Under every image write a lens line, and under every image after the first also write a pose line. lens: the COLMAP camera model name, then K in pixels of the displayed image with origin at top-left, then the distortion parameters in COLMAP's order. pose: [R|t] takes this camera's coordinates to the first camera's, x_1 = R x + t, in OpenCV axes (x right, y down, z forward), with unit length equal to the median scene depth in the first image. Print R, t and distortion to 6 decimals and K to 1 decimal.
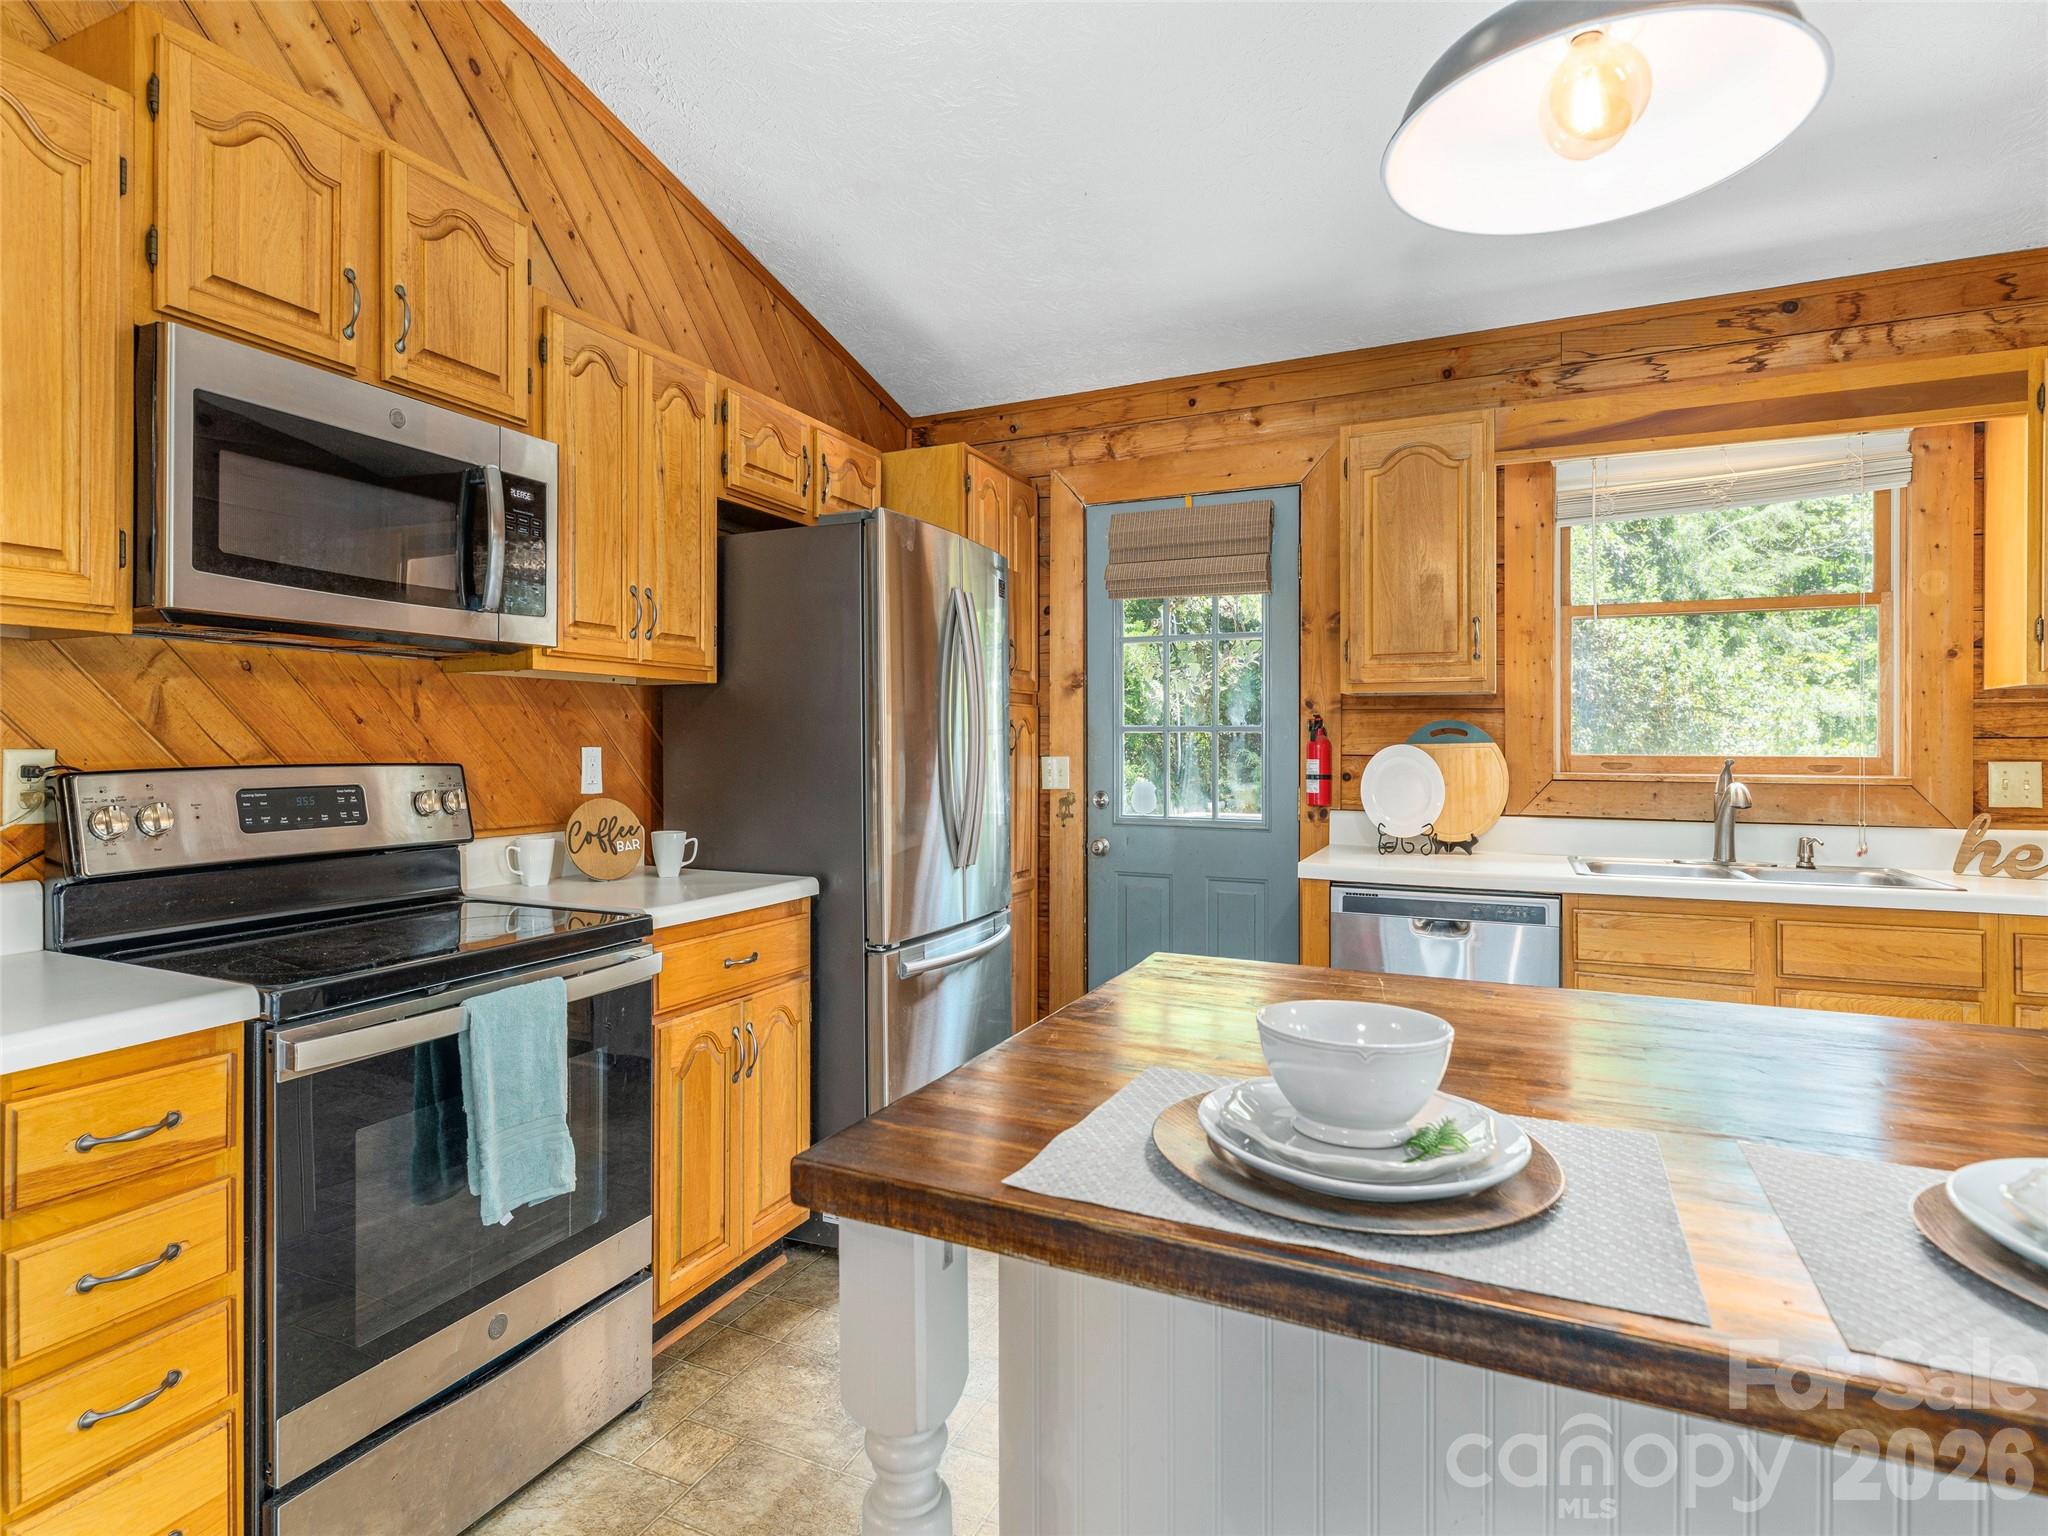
lens RADIAL K [[1061.1, 0, 1019.7], [0, 1061.1, 746.4], [0, 0, 1]] dist [-0.002243, -0.001054]
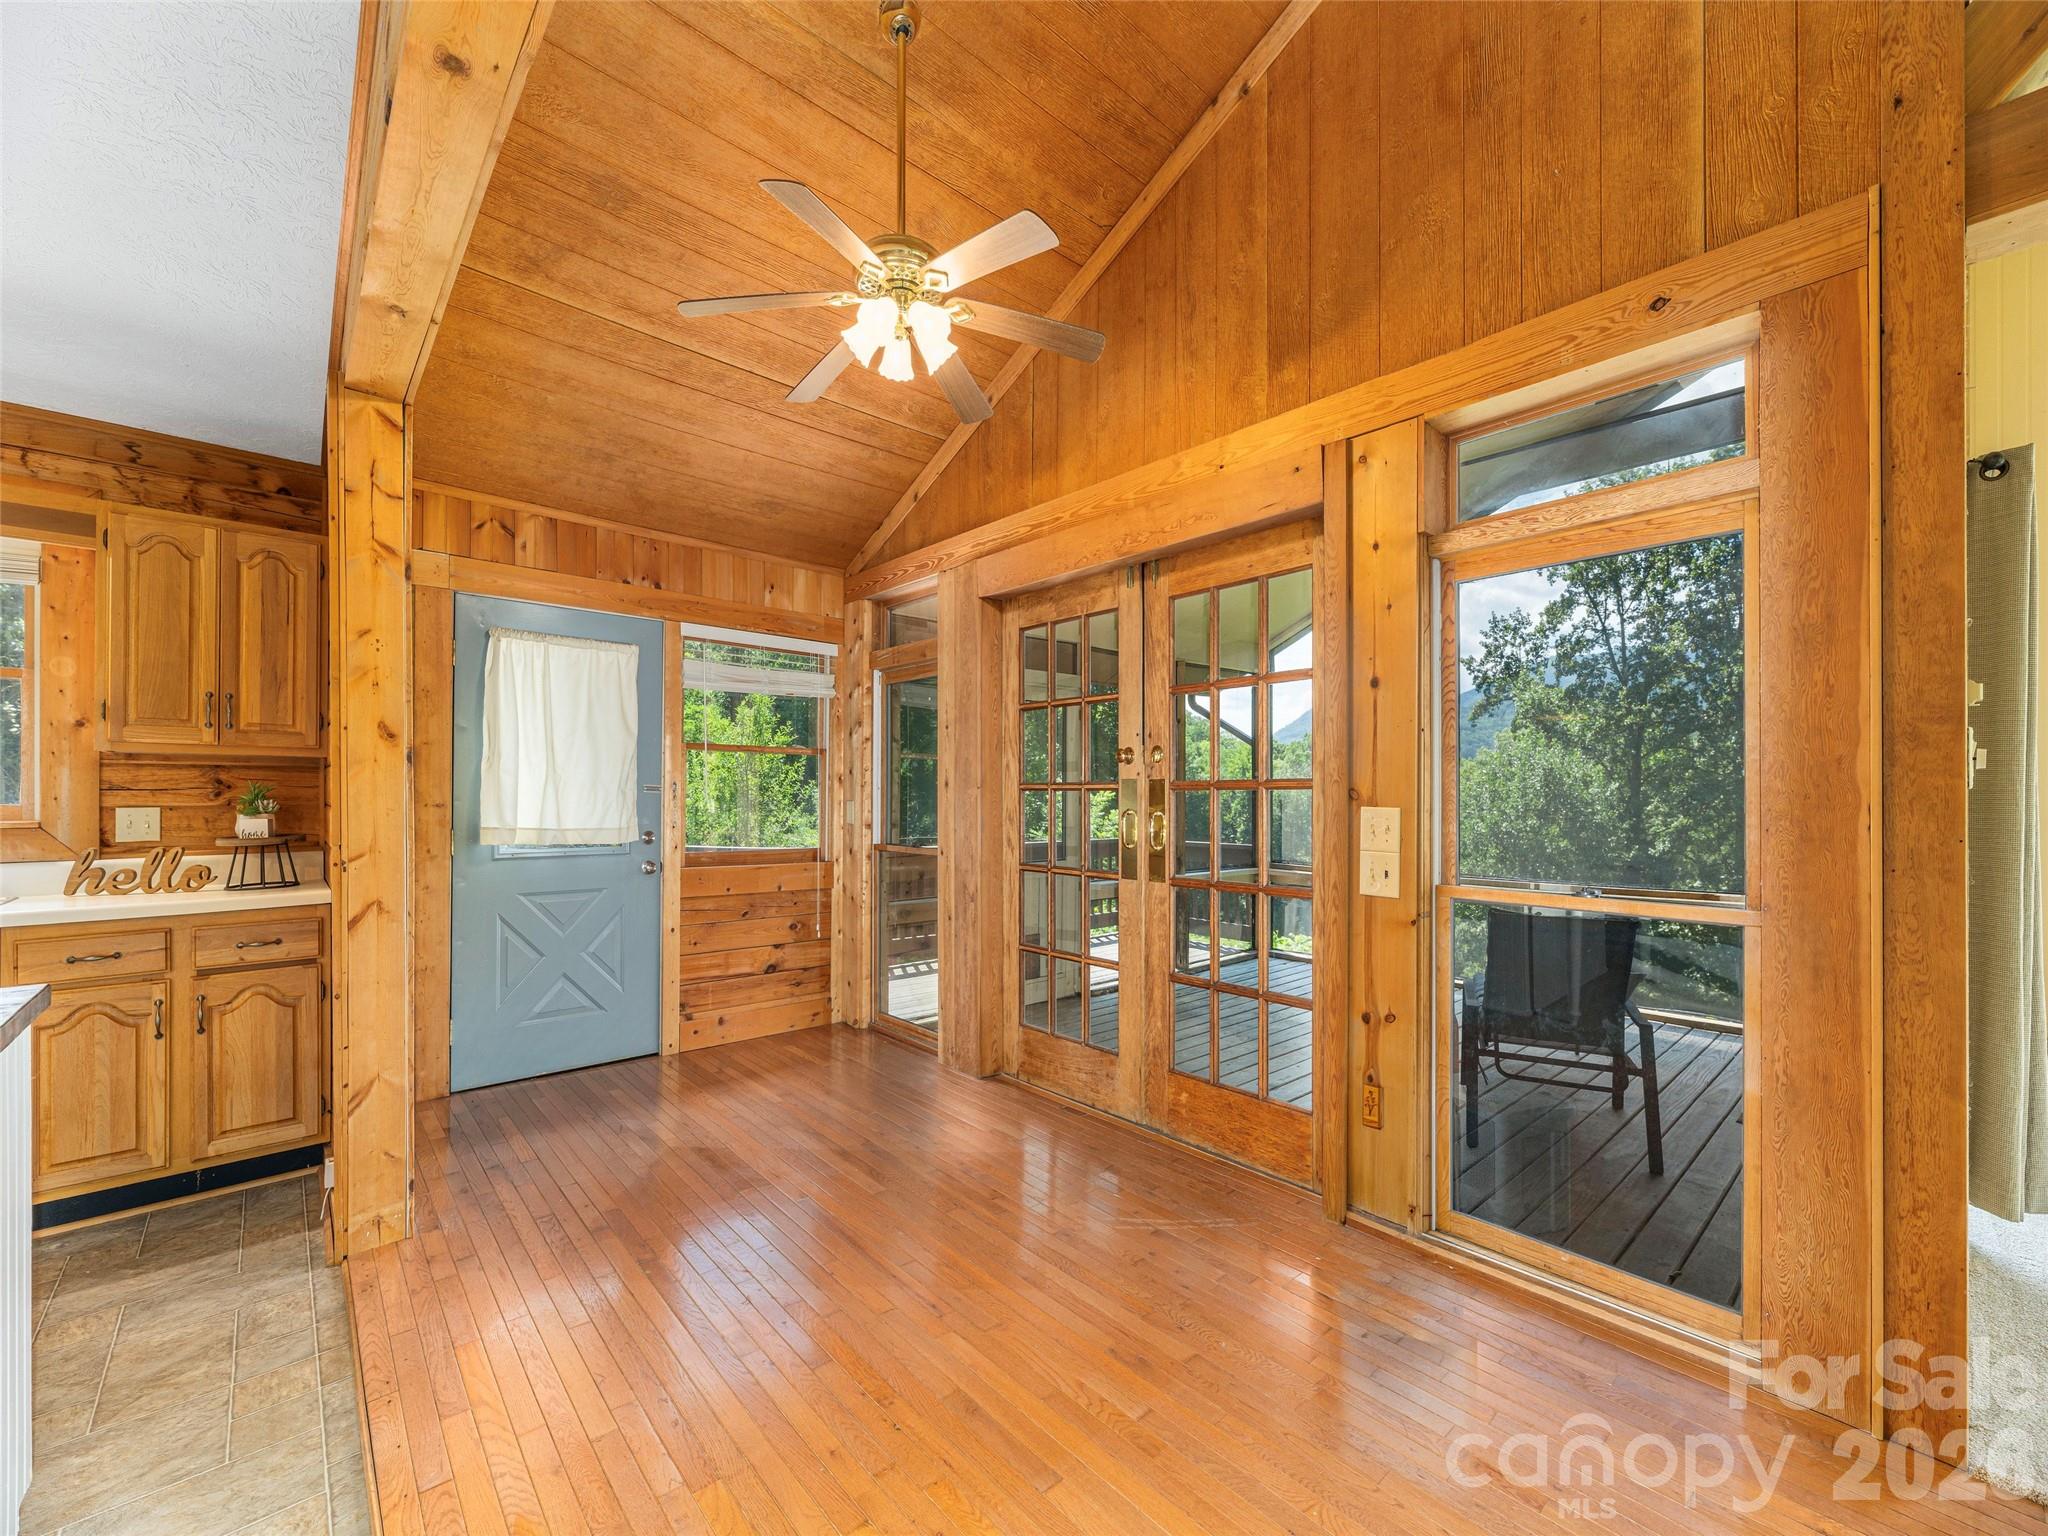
lens RADIAL K [[838.3, 0, 1028.5], [0, 838.3, 791.0], [0, 0, 1]] dist [0.000012, 0.000454]
pose [[0.392786, 0.001363, 0.919629, 0.407199], [-0.000019, 0.999999, -0.001474, -0.005198], [-0.919630, 0.000562, 0.392785, -0.463694]]
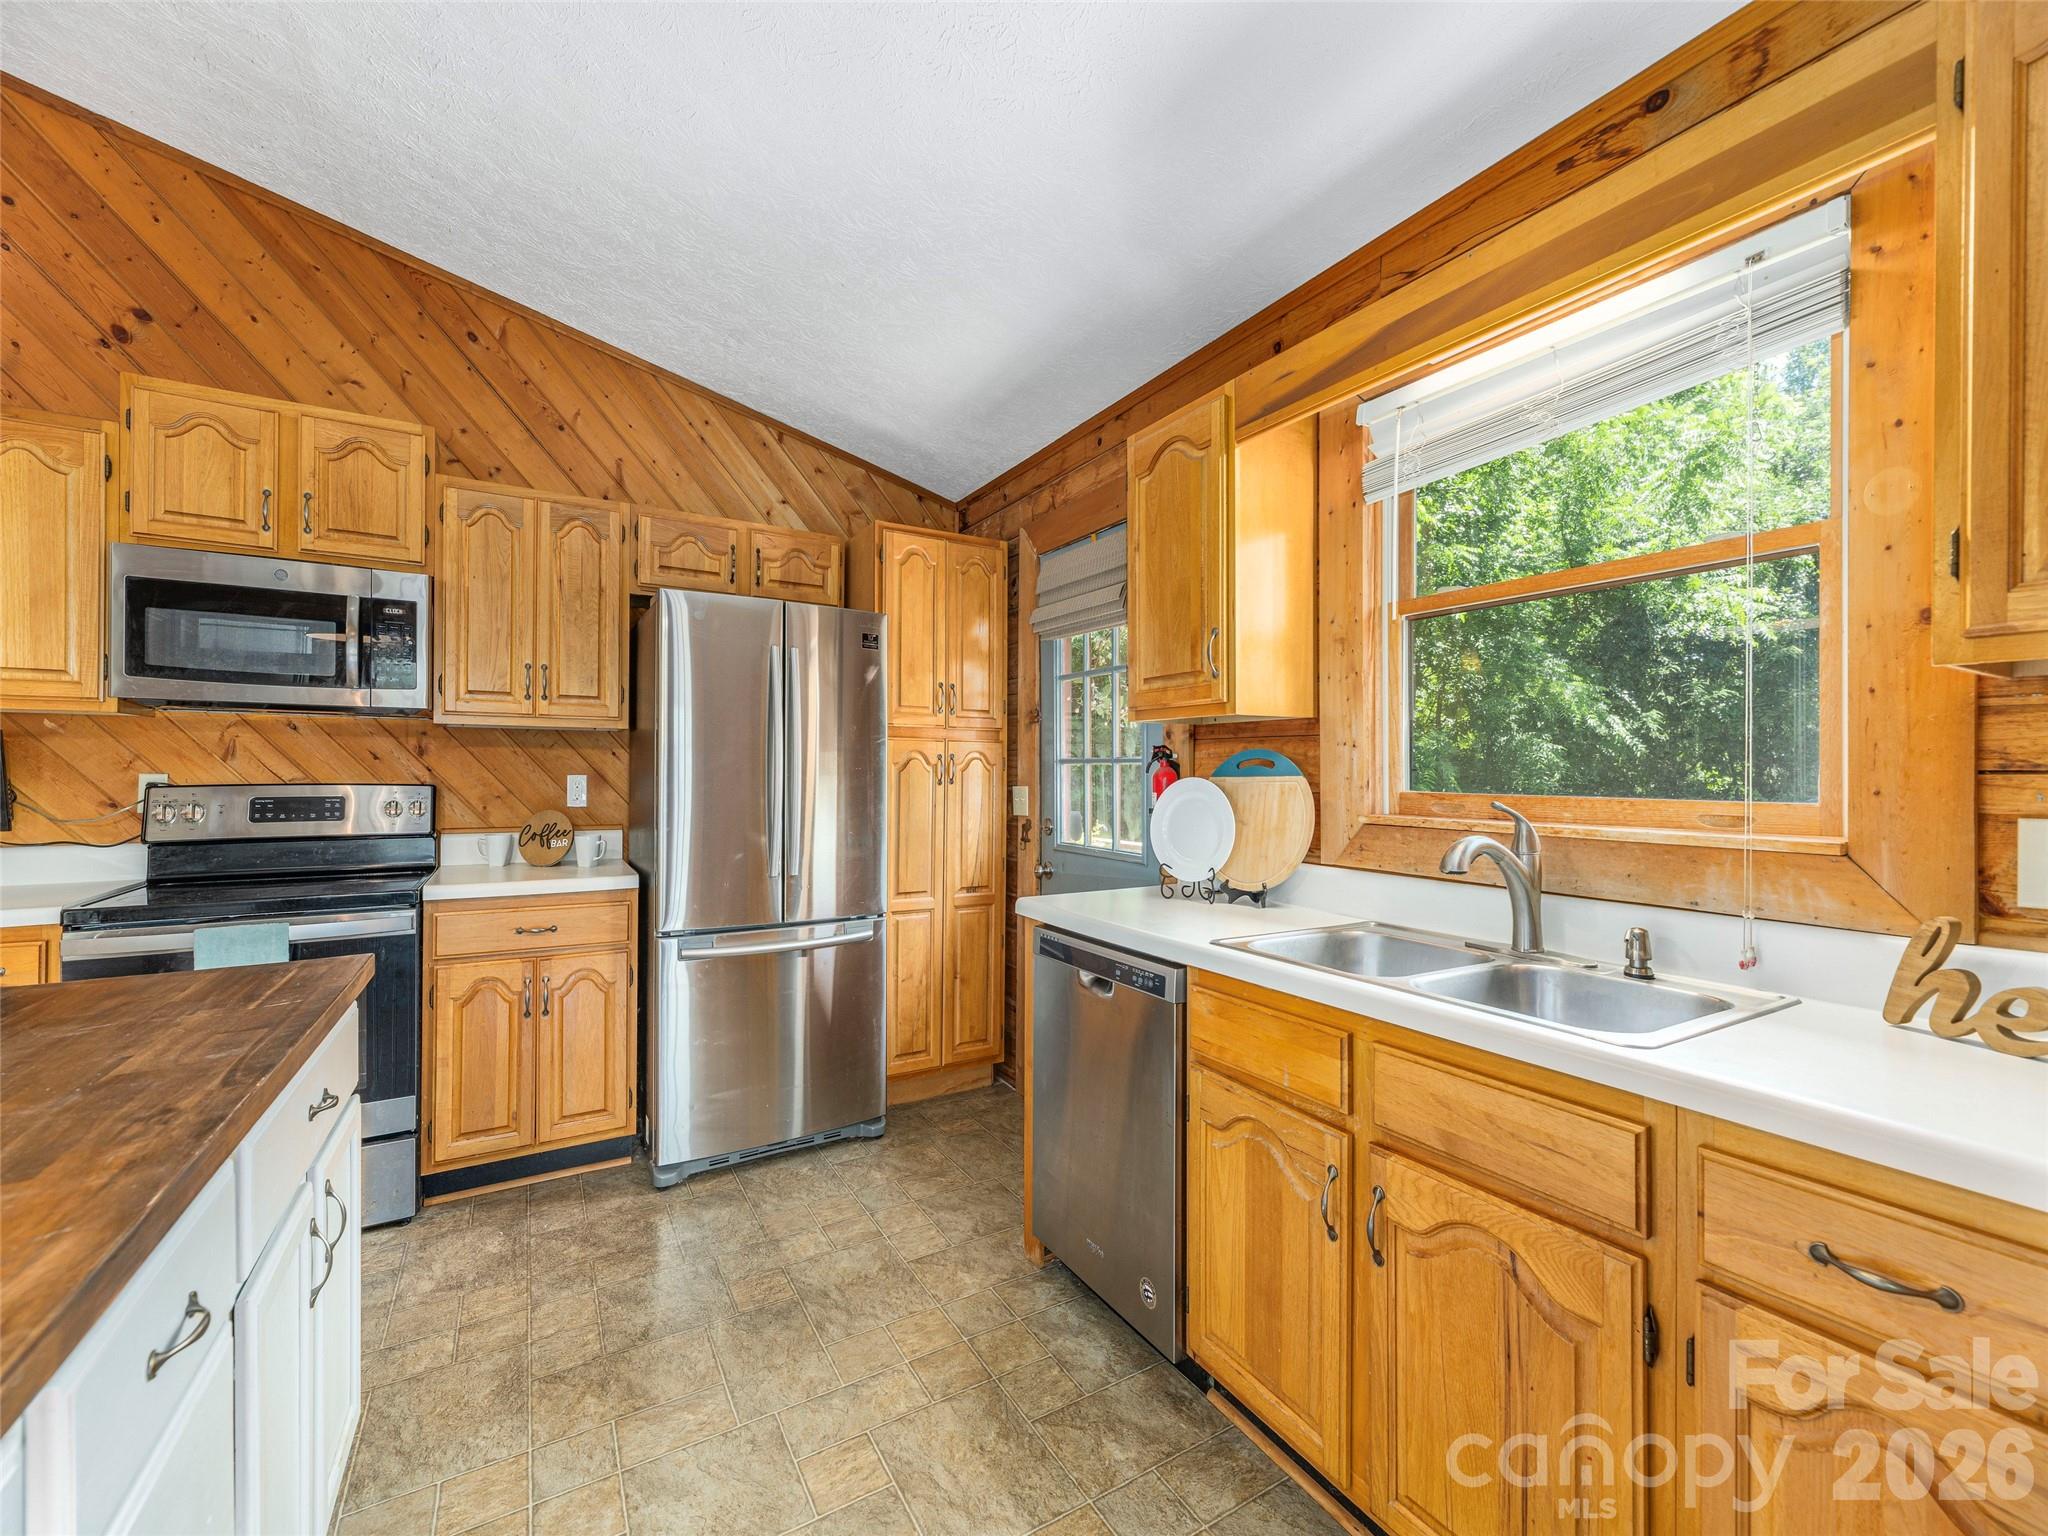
lens RADIAL K [[841.8, 0, 1027.1], [0, 841.8, 770.8], [0, 0, 1]] dist [0.000362, 0.000014]
pose [[0.824833, 0.002858, -0.565369, 0.761002], [-0.006489, 0.999969, -0.004411, -0.003857], [0.565339, 0.007307, 0.824826, 0.394912]]
